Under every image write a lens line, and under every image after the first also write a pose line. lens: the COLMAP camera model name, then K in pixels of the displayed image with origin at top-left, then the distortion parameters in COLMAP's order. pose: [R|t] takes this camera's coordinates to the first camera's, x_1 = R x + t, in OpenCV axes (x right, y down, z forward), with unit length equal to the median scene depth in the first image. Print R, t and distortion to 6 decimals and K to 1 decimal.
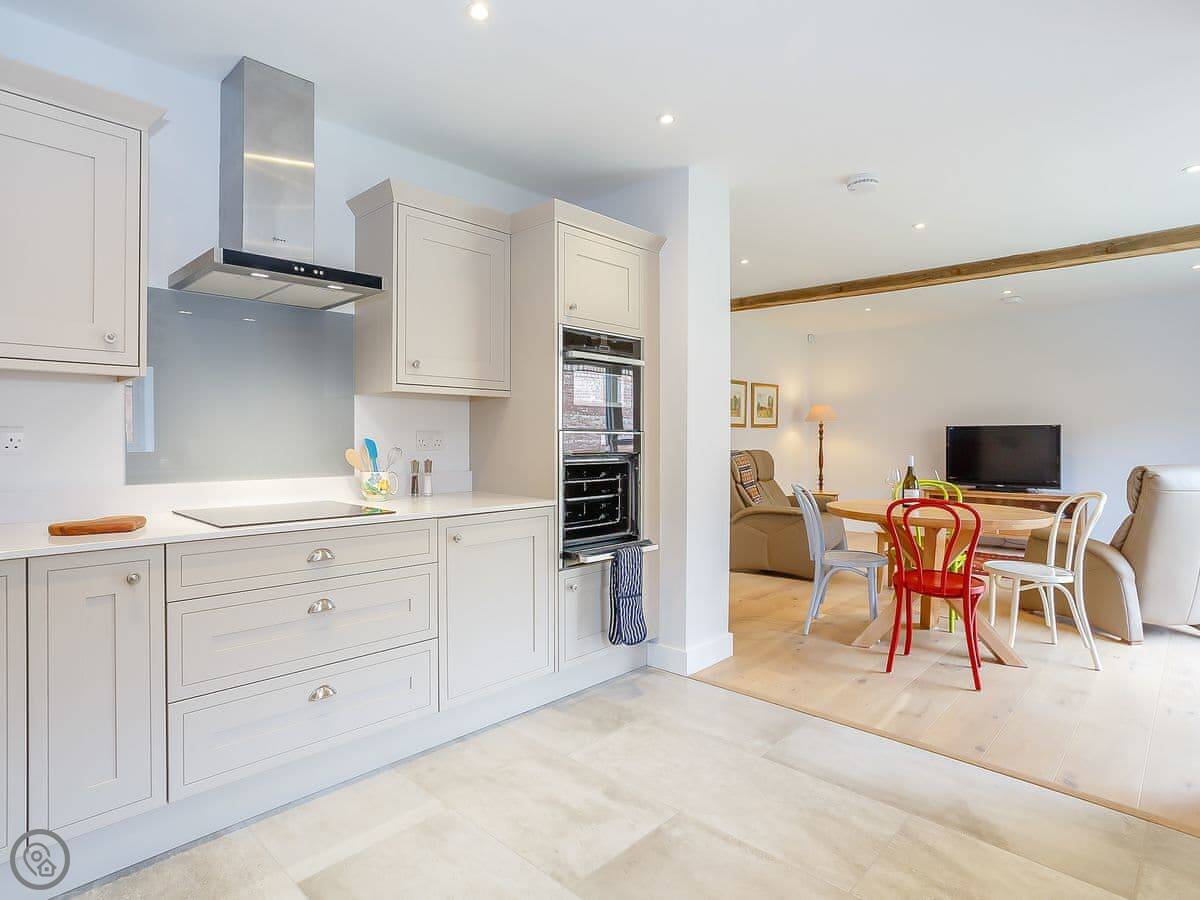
lens RADIAL K [[631.4, 0, 591.8], [0, 631.4, 441.6], [0, 0, 1]] dist [-0.001003, 0.018229]
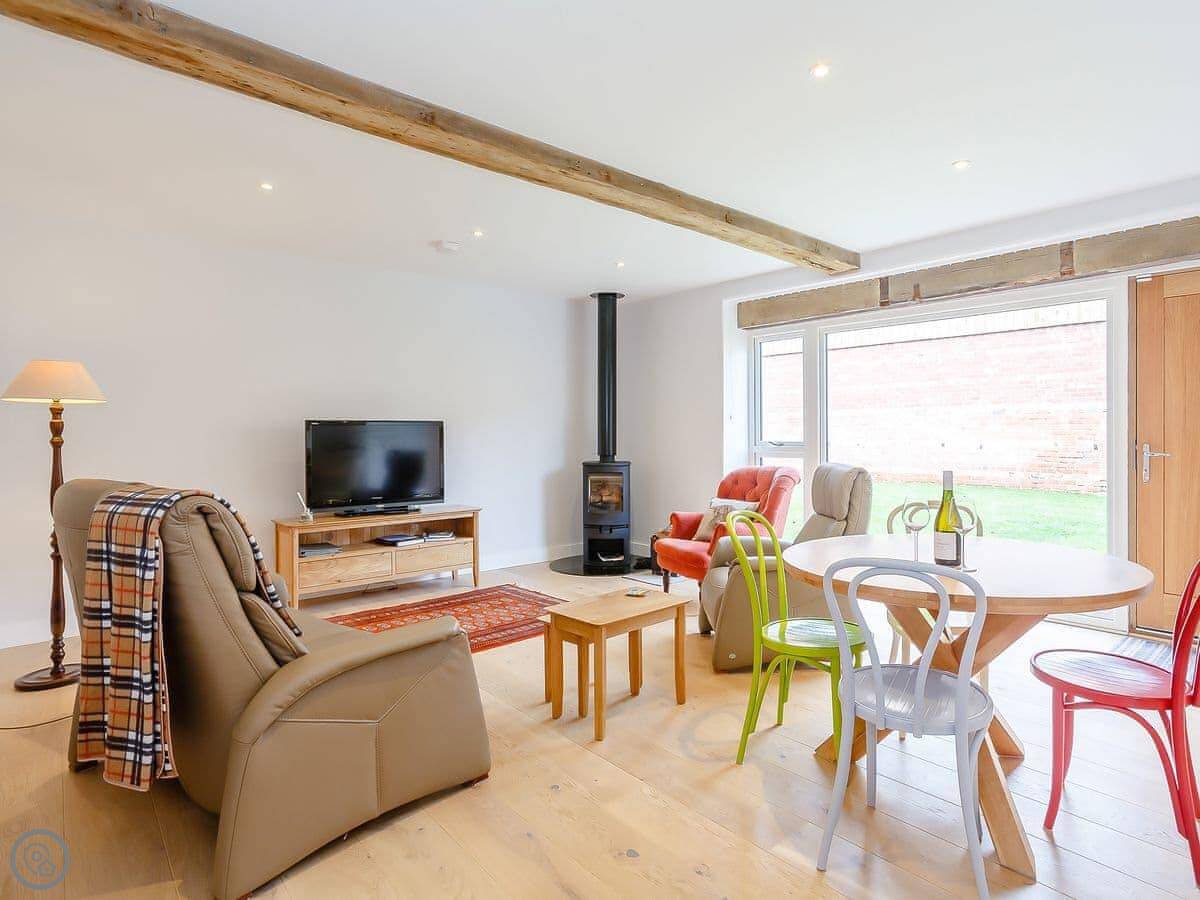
lens RADIAL K [[667.9, 0, 606.1], [0, 667.9, 445.8], [0, 0, 1]] dist [-0.000072, 0.000862]
pose [[0.101625, -0.018910, 0.994643, -0.113836], [0.013632, 0.999752, 0.017614, -0.012961], [-0.994729, 0.011769, 0.101857, 1.225452]]
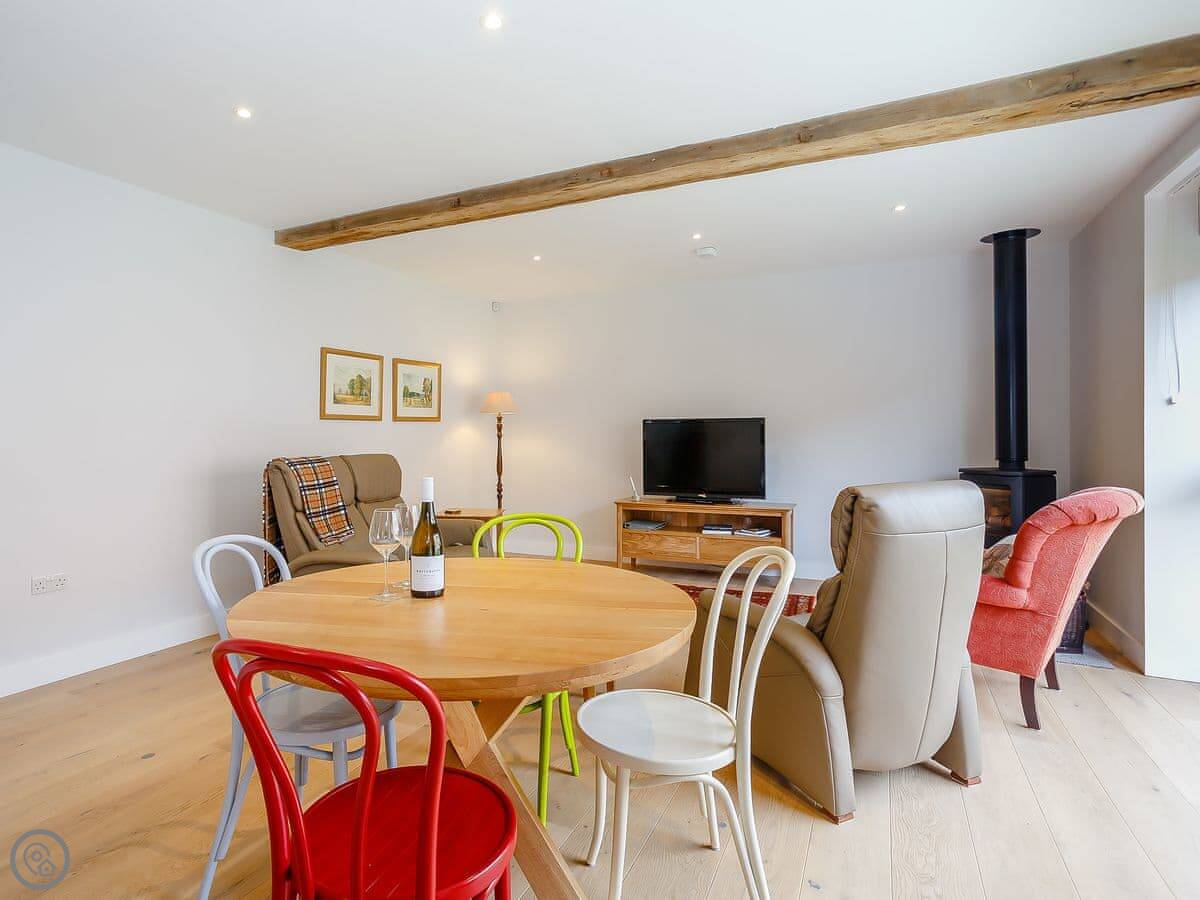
lens RADIAL K [[621.3, 0, 556.3], [0, 621.3, 428.6], [0, 0, 1]] dist [-0.024139, 0.022731]
pose [[0.962229, -0.001225, 0.272240, 0.477234], [0.005370, 0.999881, -0.014483, -0.005777], [-0.272190, 0.015398, 0.962120, 0.561184]]
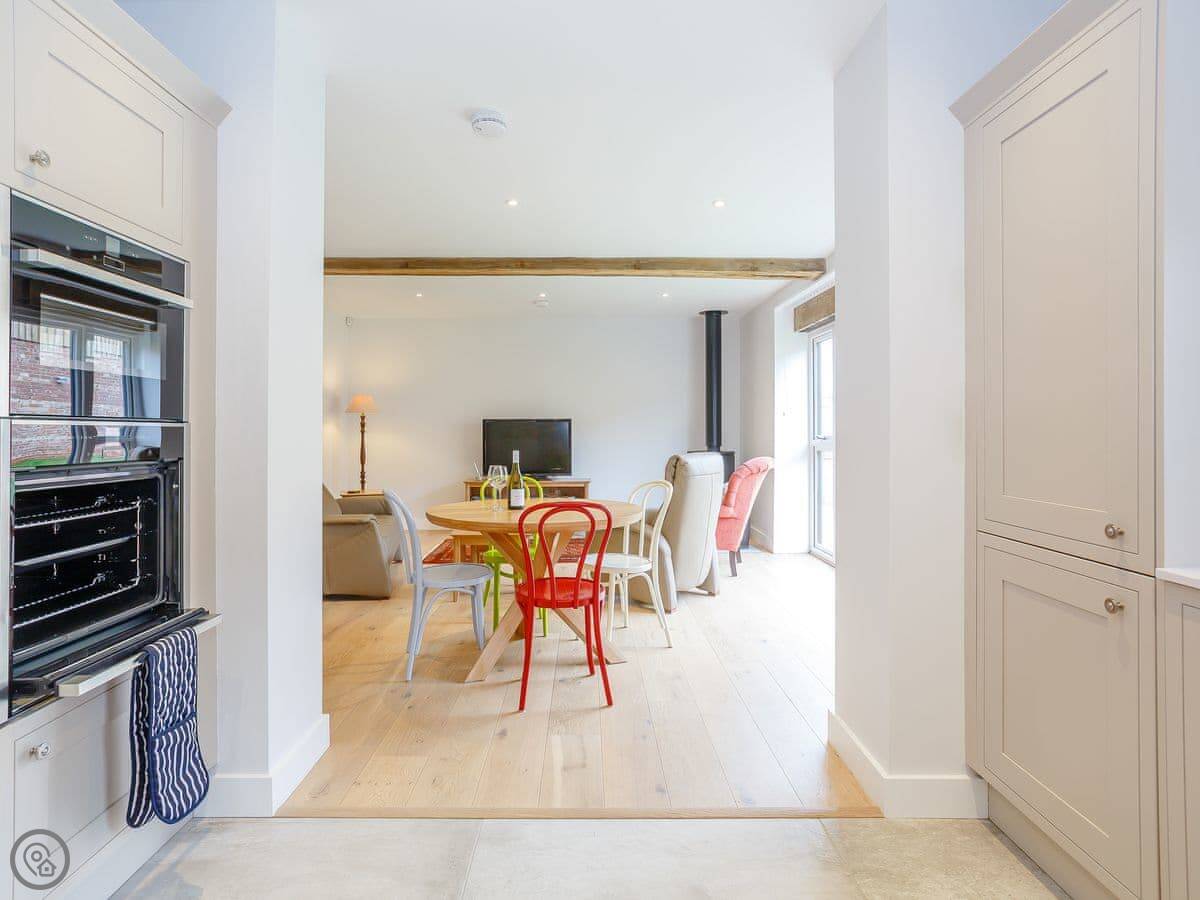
lens RADIAL K [[621.3, 0, 556.3], [0, 621.3, 428.6], [0, 0, 1]] dist [-0.024139, 0.022731]
pose [[0.752658, -0.001079, 0.658411, -0.032880], [0.007280, 0.999951, -0.006684, -0.003390], [-0.658372, 0.009824, 0.752629, 0.302526]]
